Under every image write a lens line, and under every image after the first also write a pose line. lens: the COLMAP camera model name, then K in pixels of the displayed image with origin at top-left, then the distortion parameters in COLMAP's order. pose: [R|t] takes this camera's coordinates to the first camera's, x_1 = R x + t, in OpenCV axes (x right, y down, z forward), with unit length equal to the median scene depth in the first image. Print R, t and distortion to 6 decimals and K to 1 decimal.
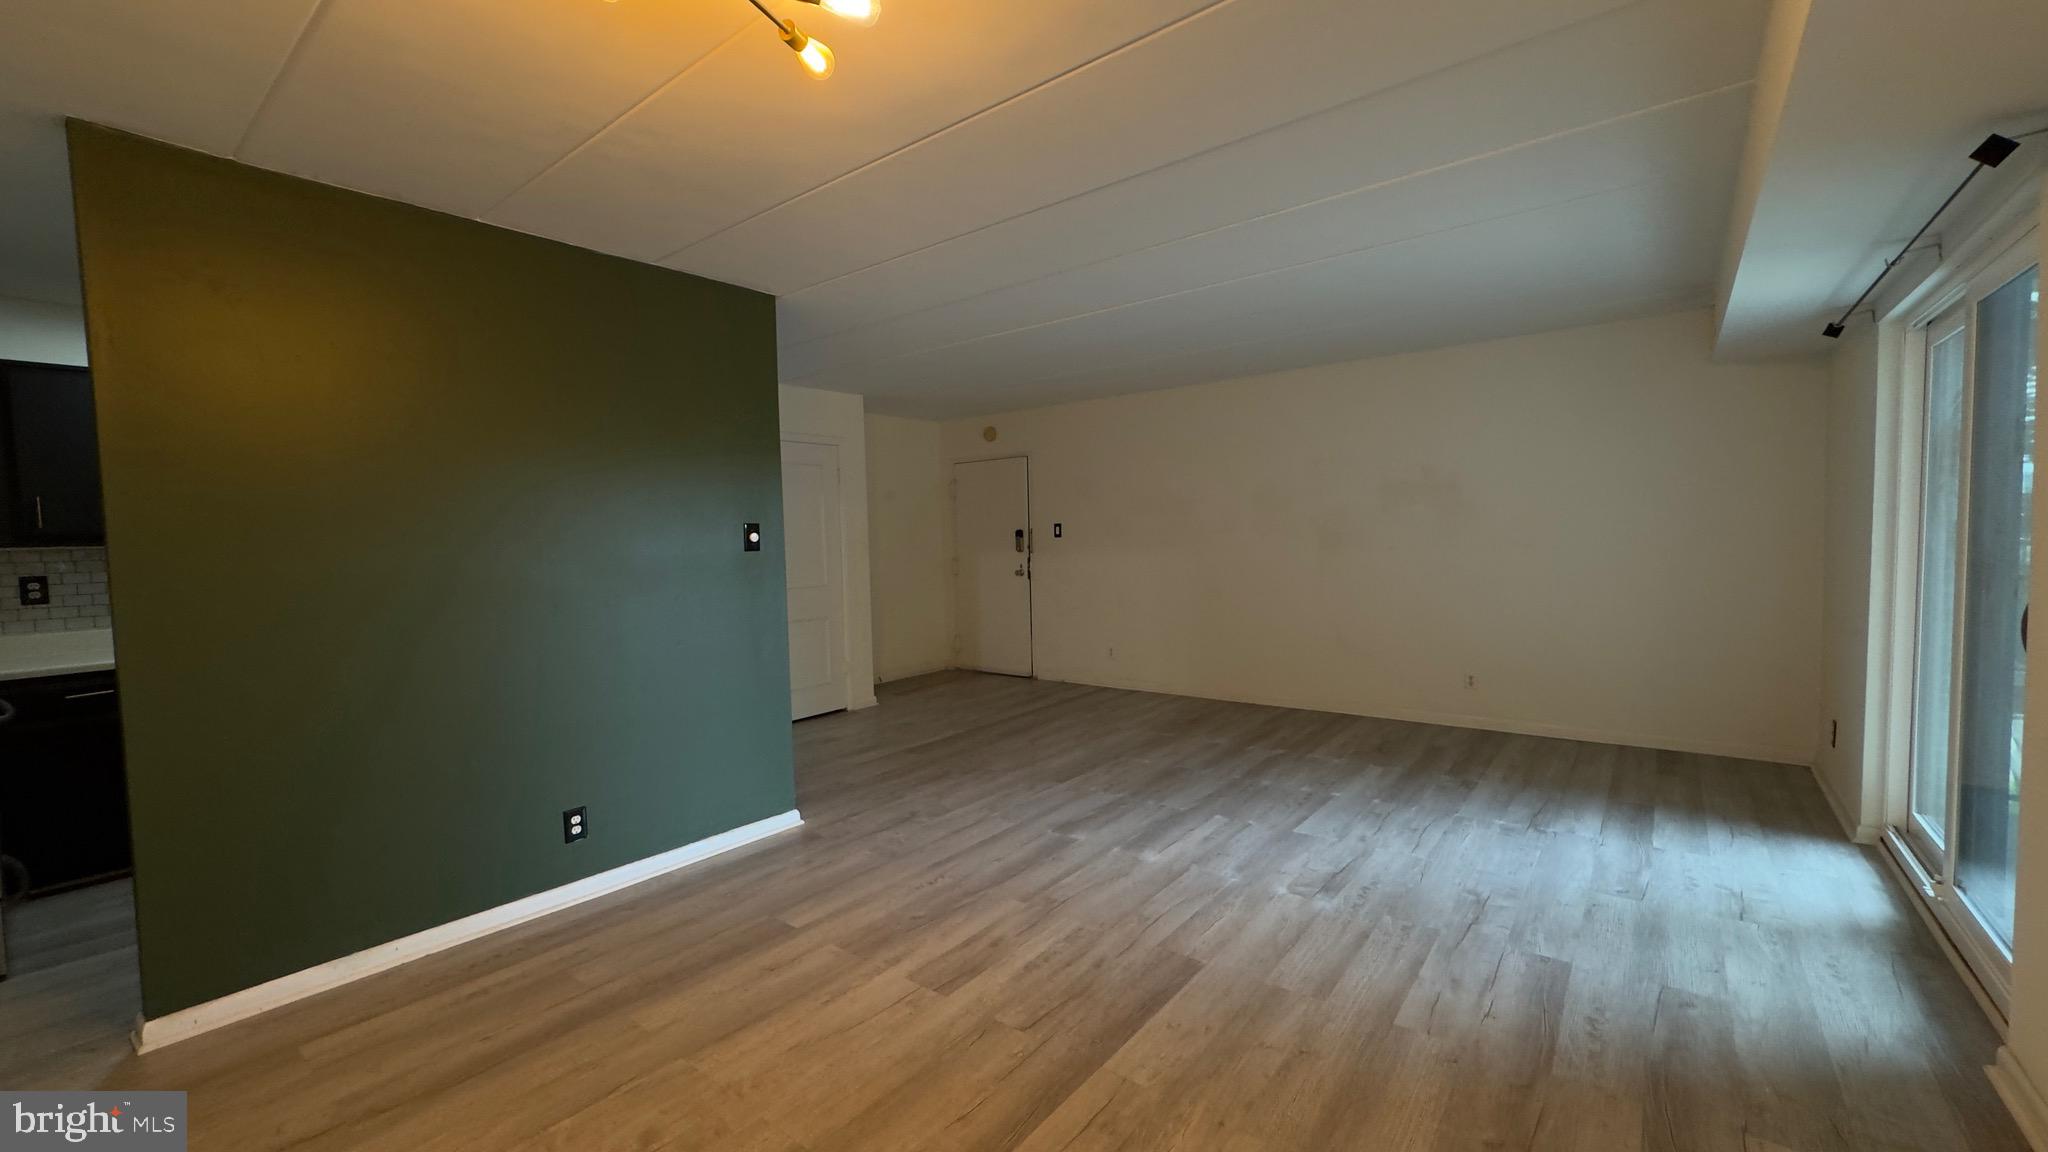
lens RADIAL K [[813.4, 0, 1024.5], [0, 813.4, 577.2], [0, 0, 1]] dist [0.002657, -0.000121]
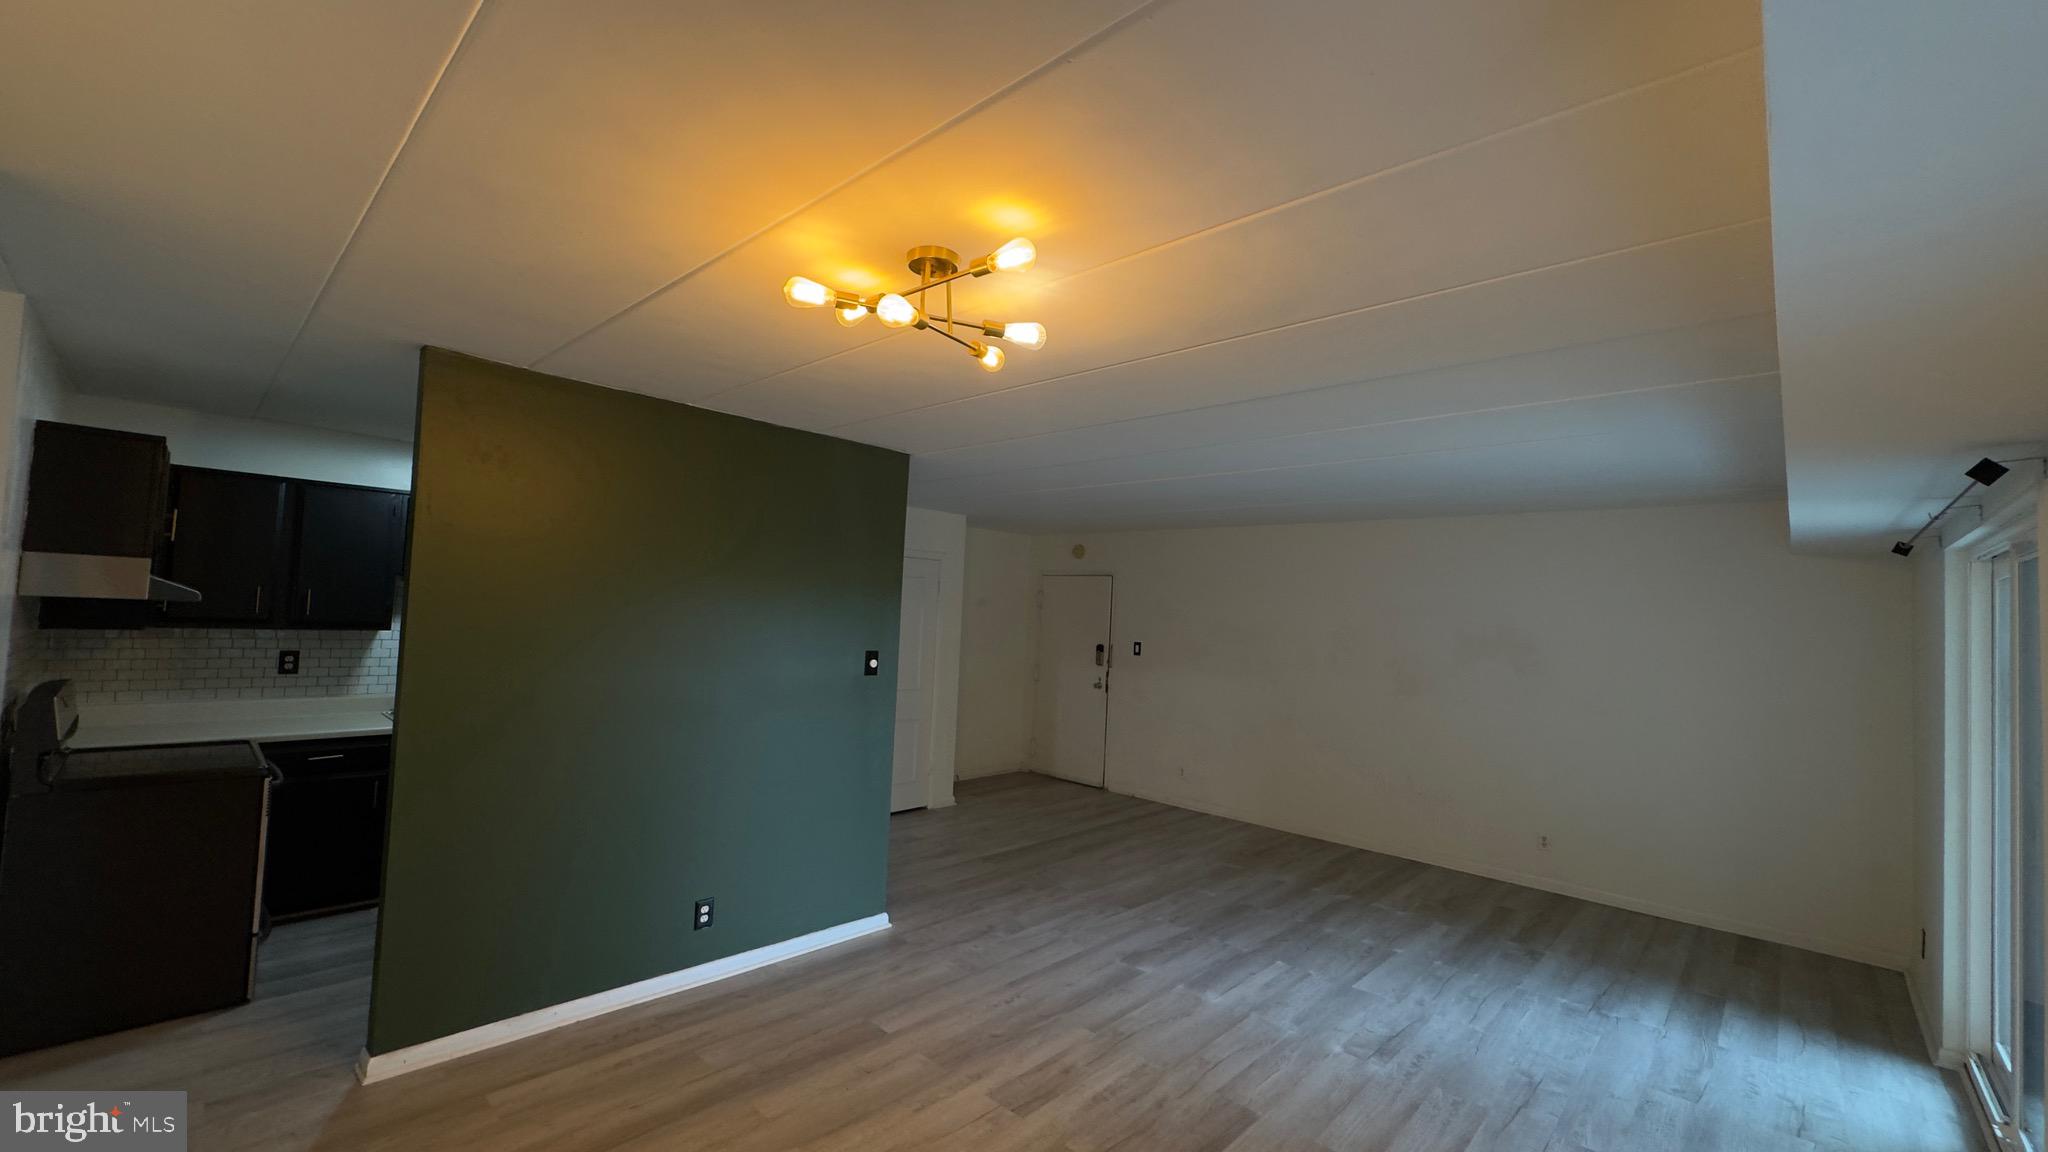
lens RADIAL K [[813.4, 0, 1026.1], [0, 813.4, 580.5], [0, 0, 1]] dist [0.002657, -0.000121]
pose [[0.993635, 0.067733, -0.090014, -0.029370], [-0.076051, 0.992810, -0.092439, -0.083538], [0.083105, 0.098696, 0.991641, -0.132070]]
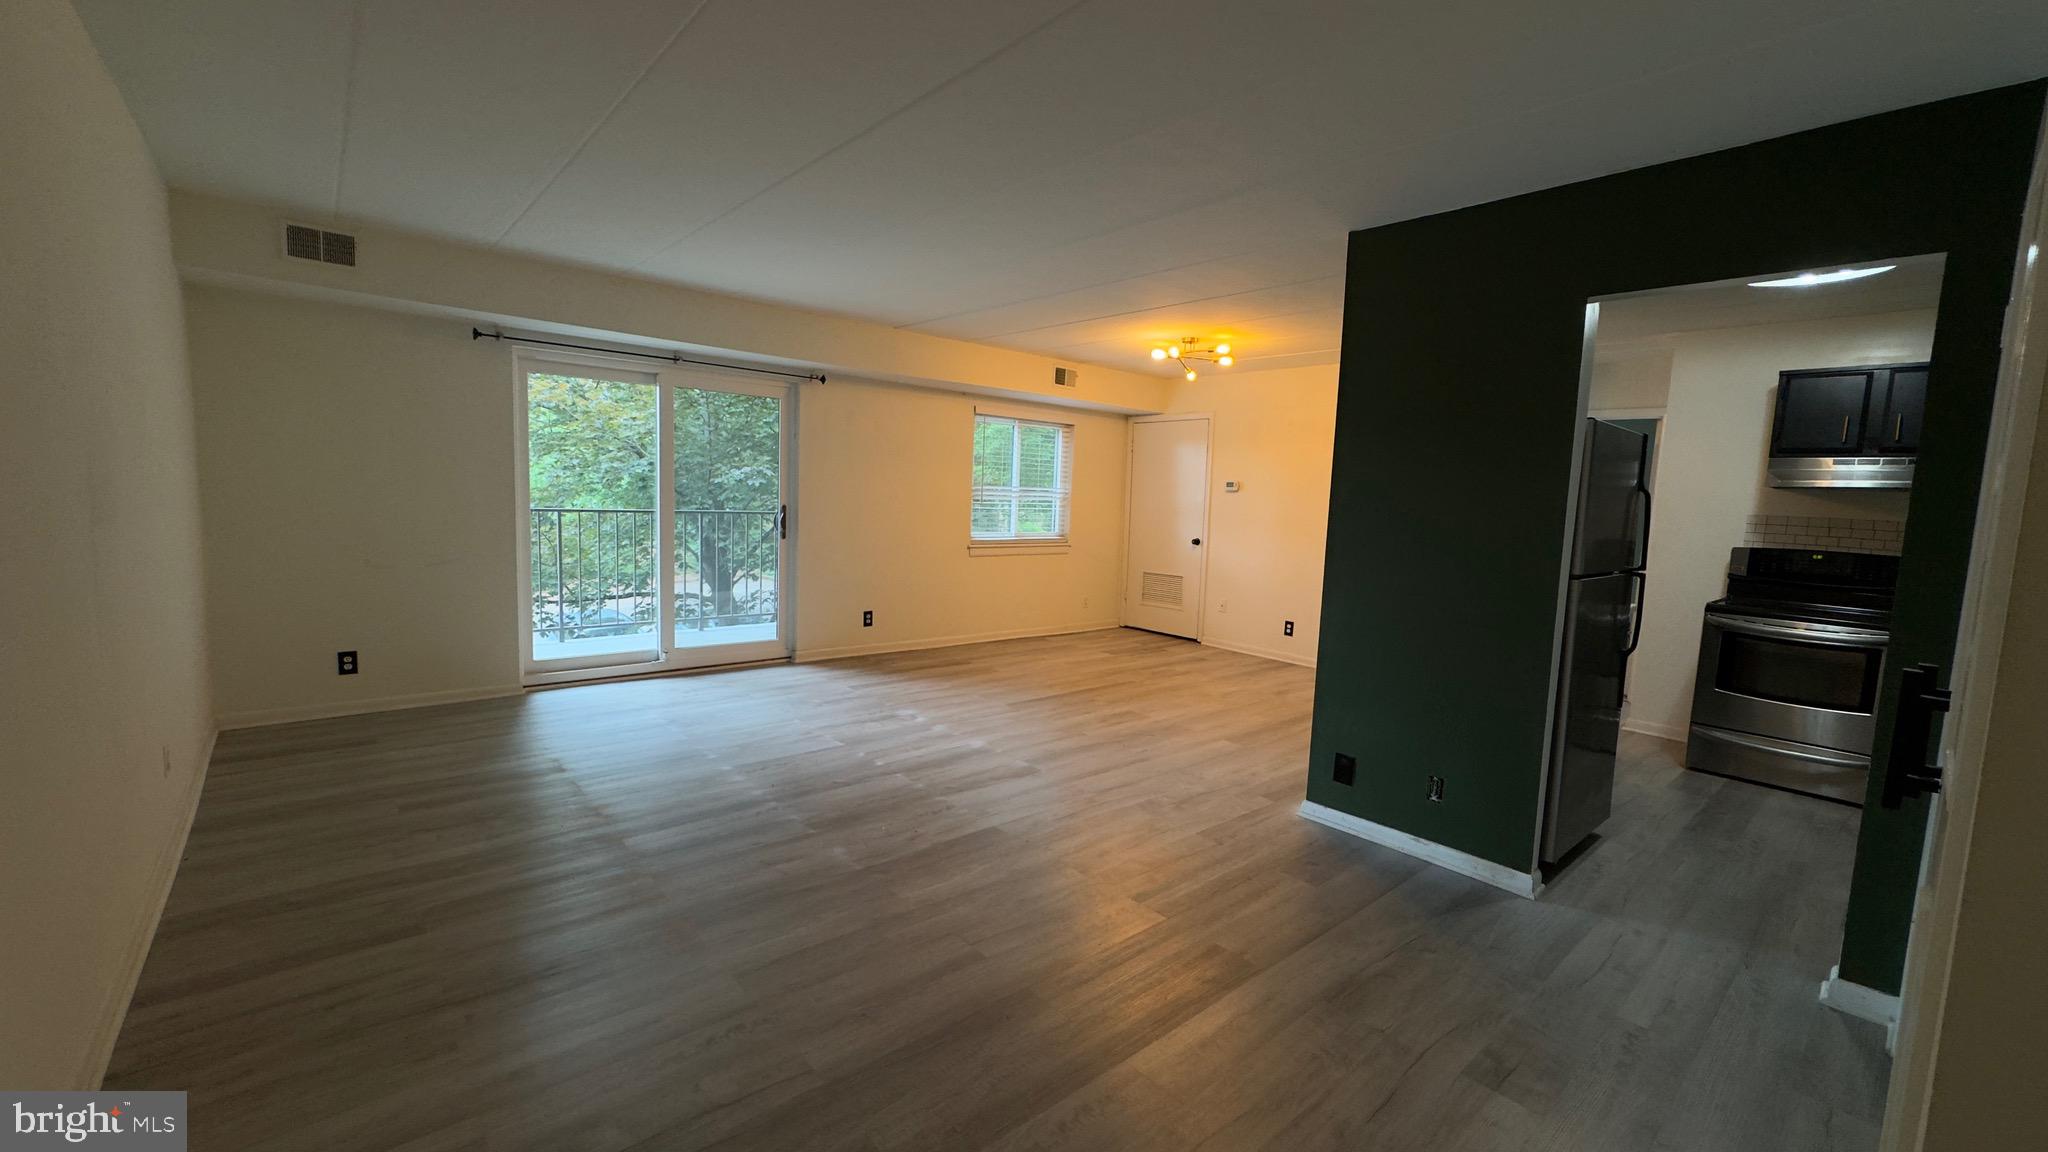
lens RADIAL K [[813.4, 0, 1021.1], [0, 813.4, 576.0], [0, 0, 1]] dist [0.002657, -0.000121]
pose [[-0.981785, -0.032286, 0.187230, -0.150998], [-0.003425, 0.988303, 0.152464, -0.122229], [-0.189962, 0.149046, -0.970412, 2.253586]]
